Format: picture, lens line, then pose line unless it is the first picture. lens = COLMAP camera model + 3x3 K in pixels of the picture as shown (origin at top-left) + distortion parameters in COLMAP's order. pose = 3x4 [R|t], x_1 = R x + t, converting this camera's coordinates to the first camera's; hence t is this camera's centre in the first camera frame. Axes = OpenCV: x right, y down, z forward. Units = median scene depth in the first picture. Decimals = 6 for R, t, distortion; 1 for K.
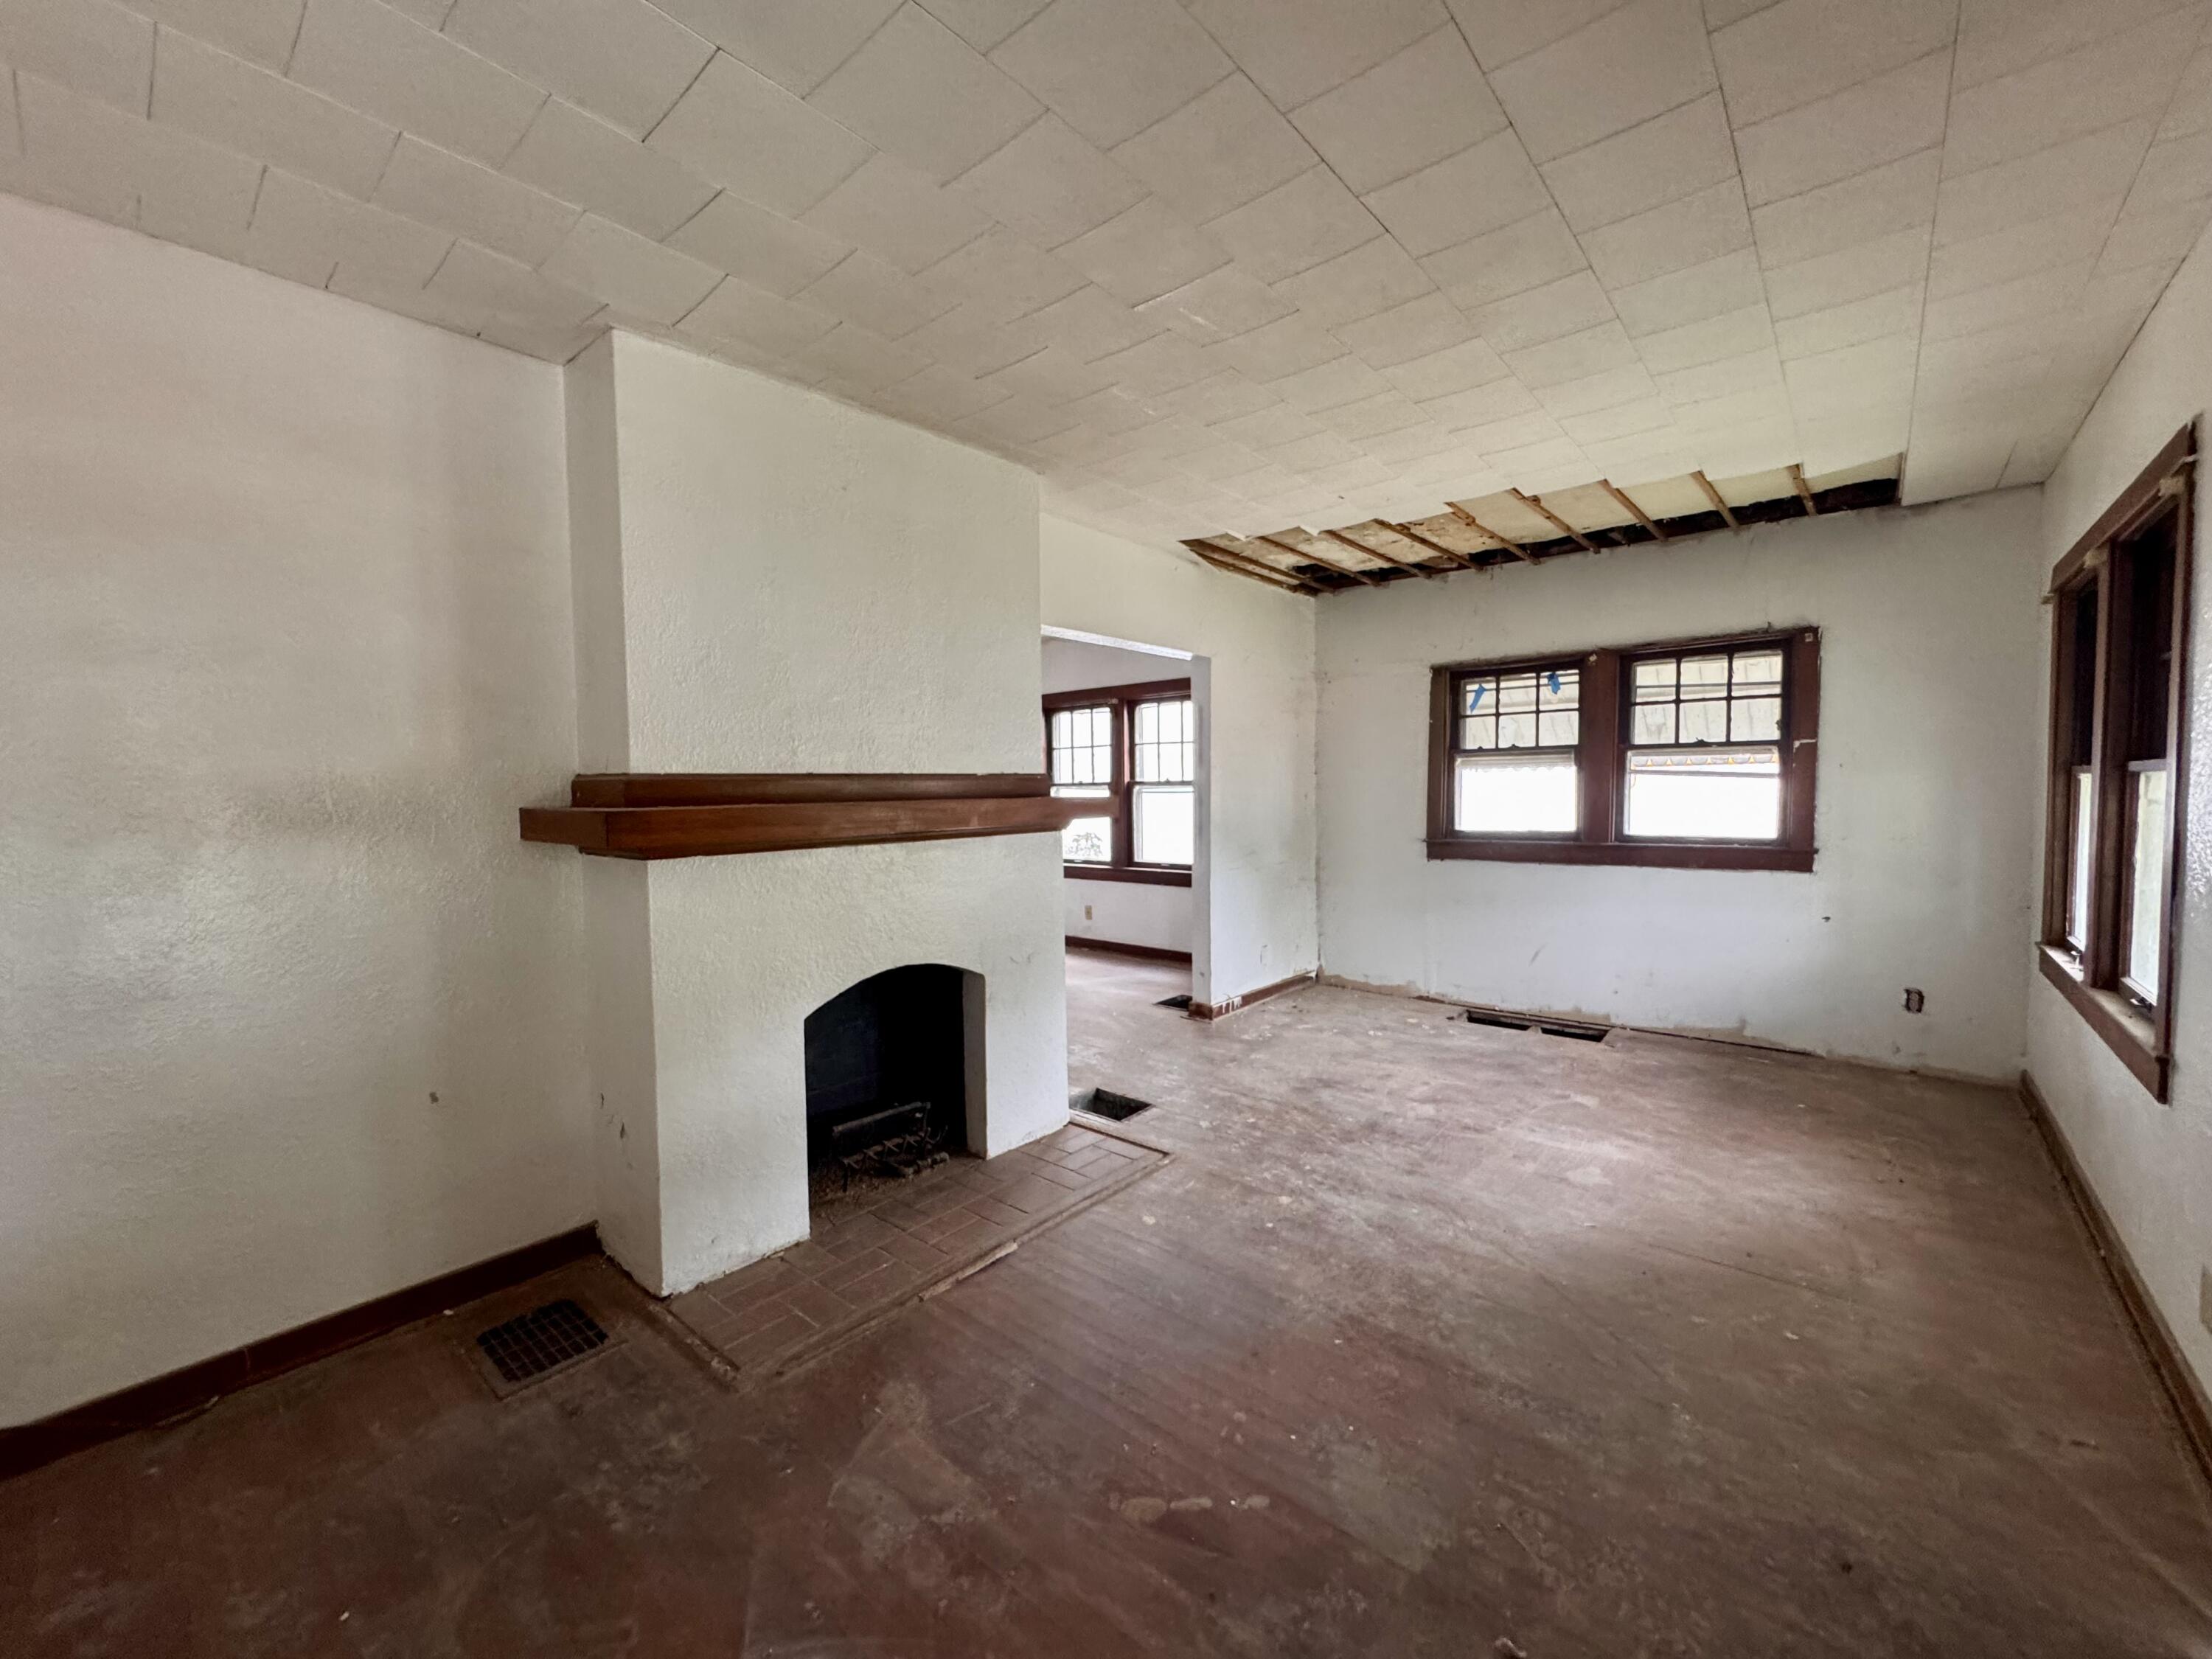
lens RADIAL K [[887.0, 0, 1096.3], [0, 887.0, 833.7], [0, 0, 1]] dist [-0.003015, 0.000976]
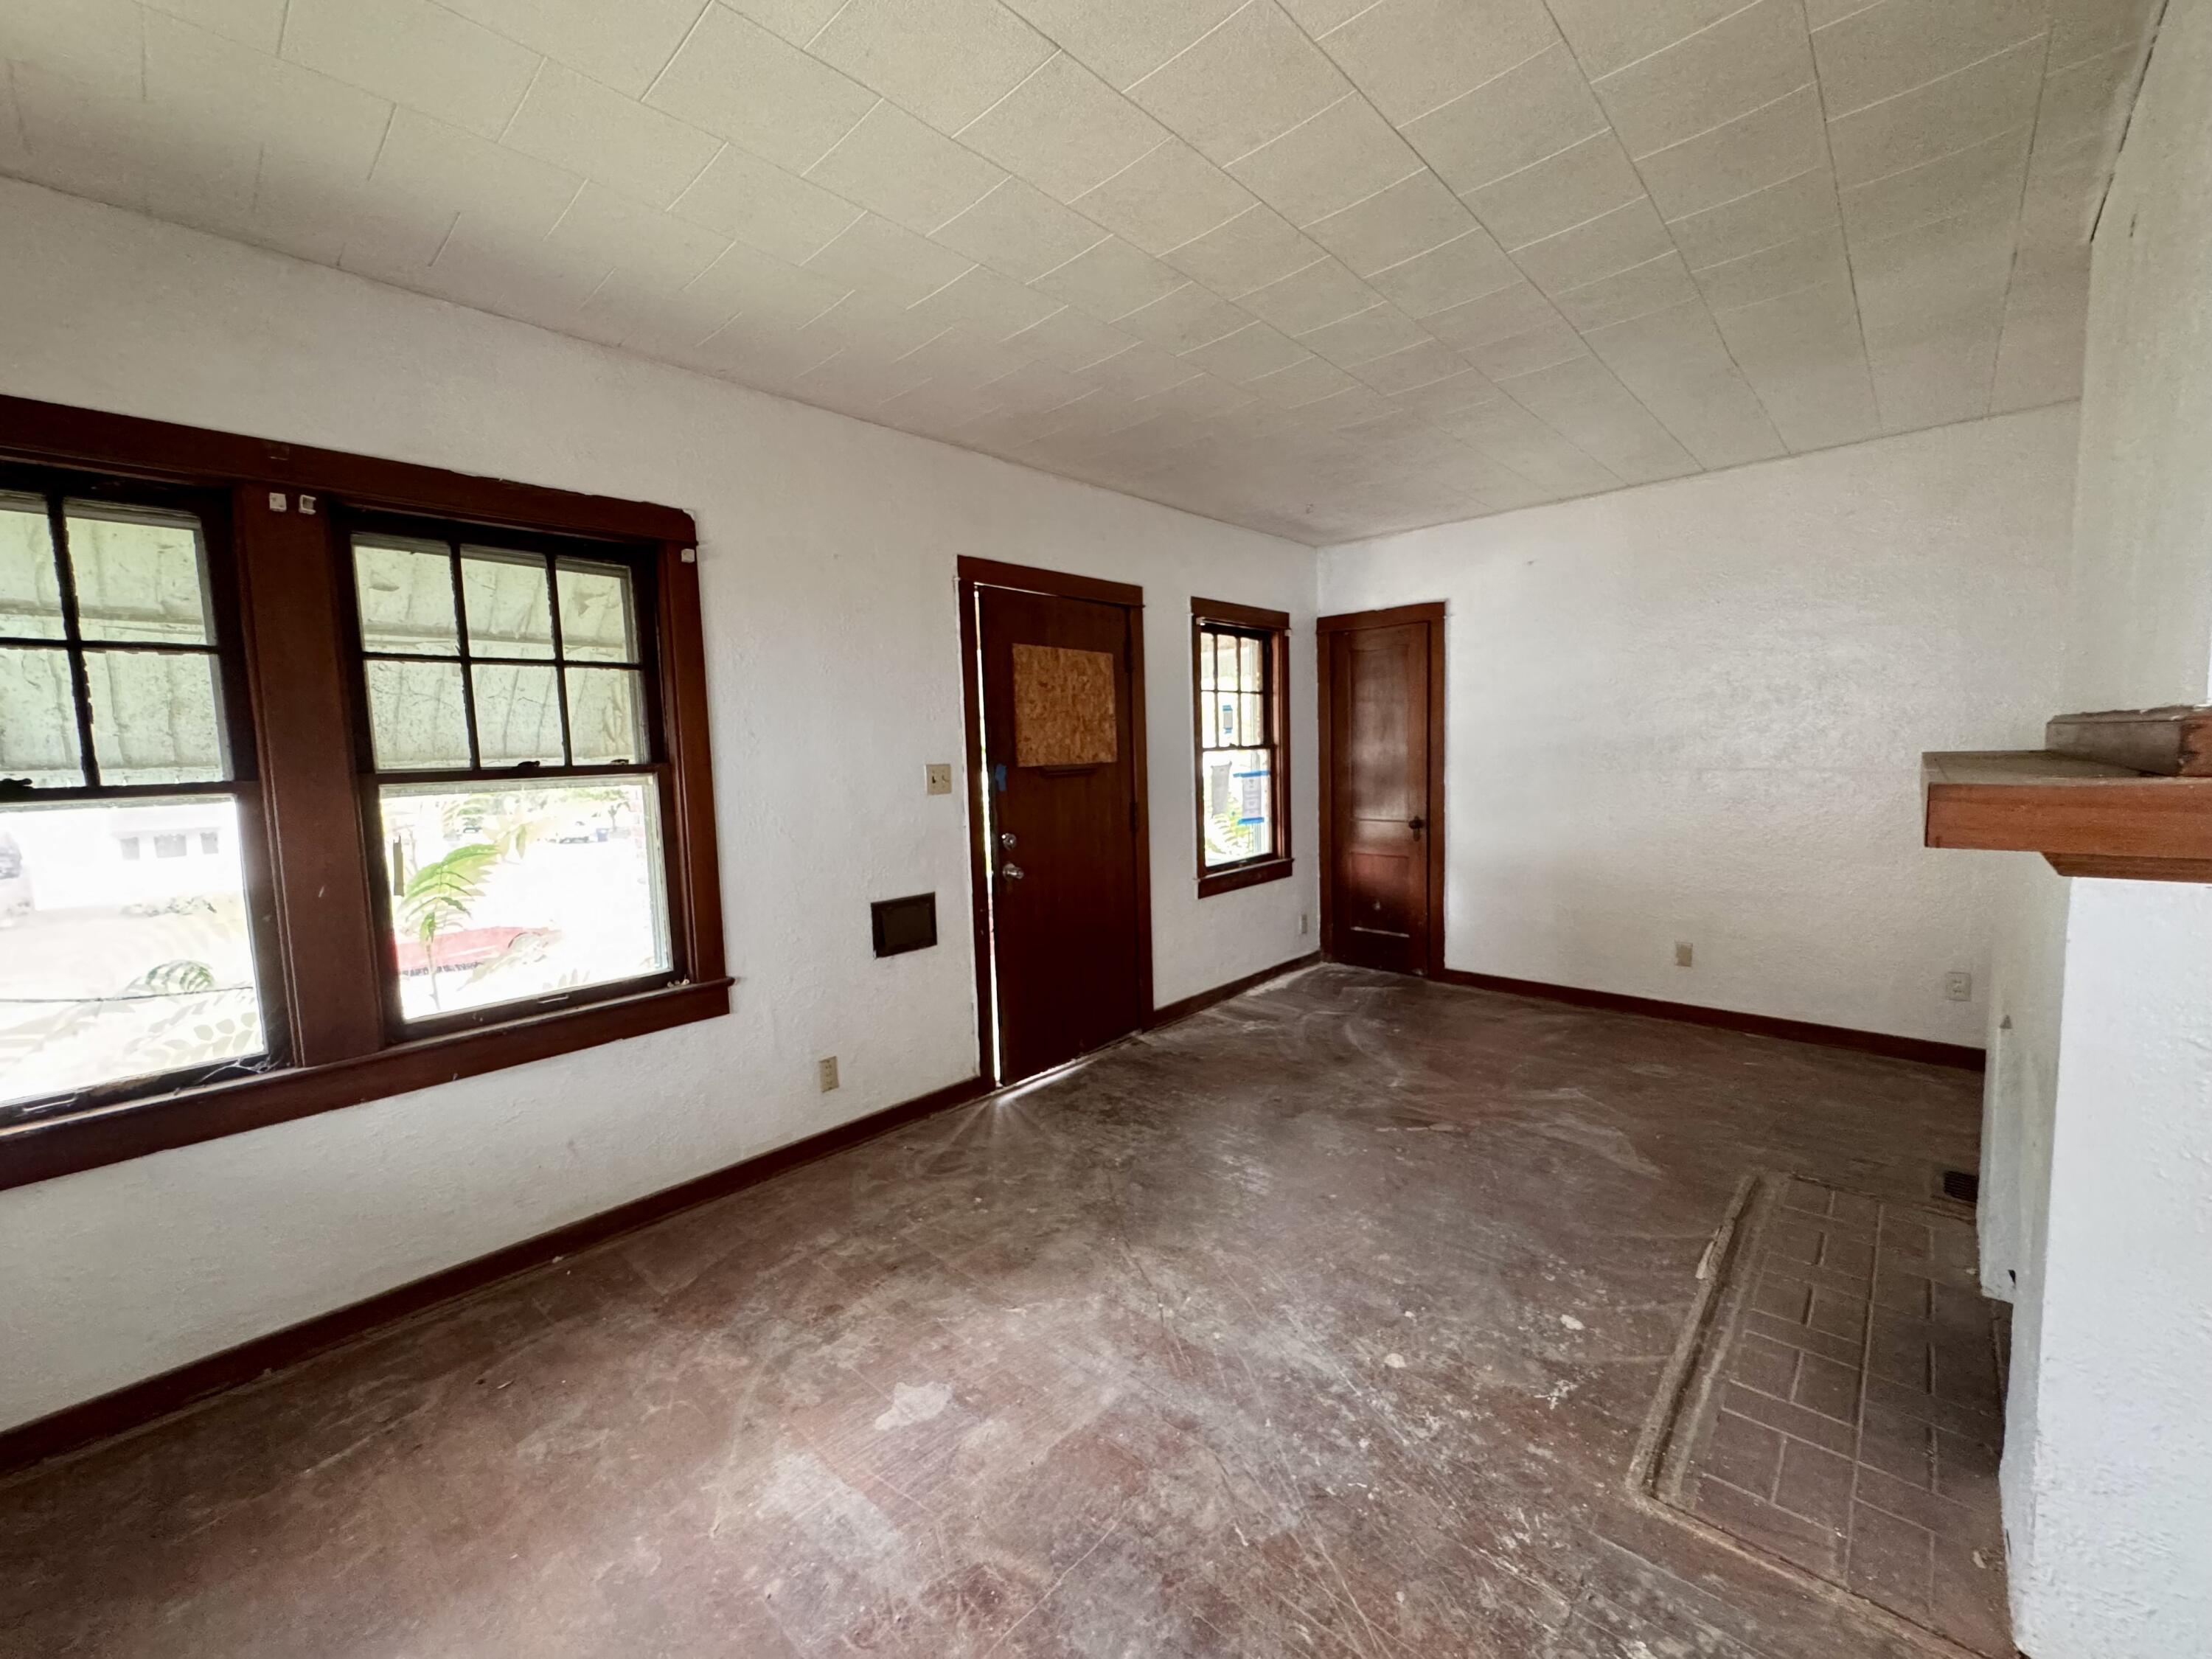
lens RADIAL K [[887.0, 0, 1097.7], [0, 887.0, 824.8], [0, 0, 1]] dist [-0.003015, 0.000976]
pose [[-0.998455, 0.039724, 0.038863, 0.357492], [0.044820, 0.989058, 0.140551, -0.096203], [-0.032854, 0.142076, -0.989310, 1.453989]]
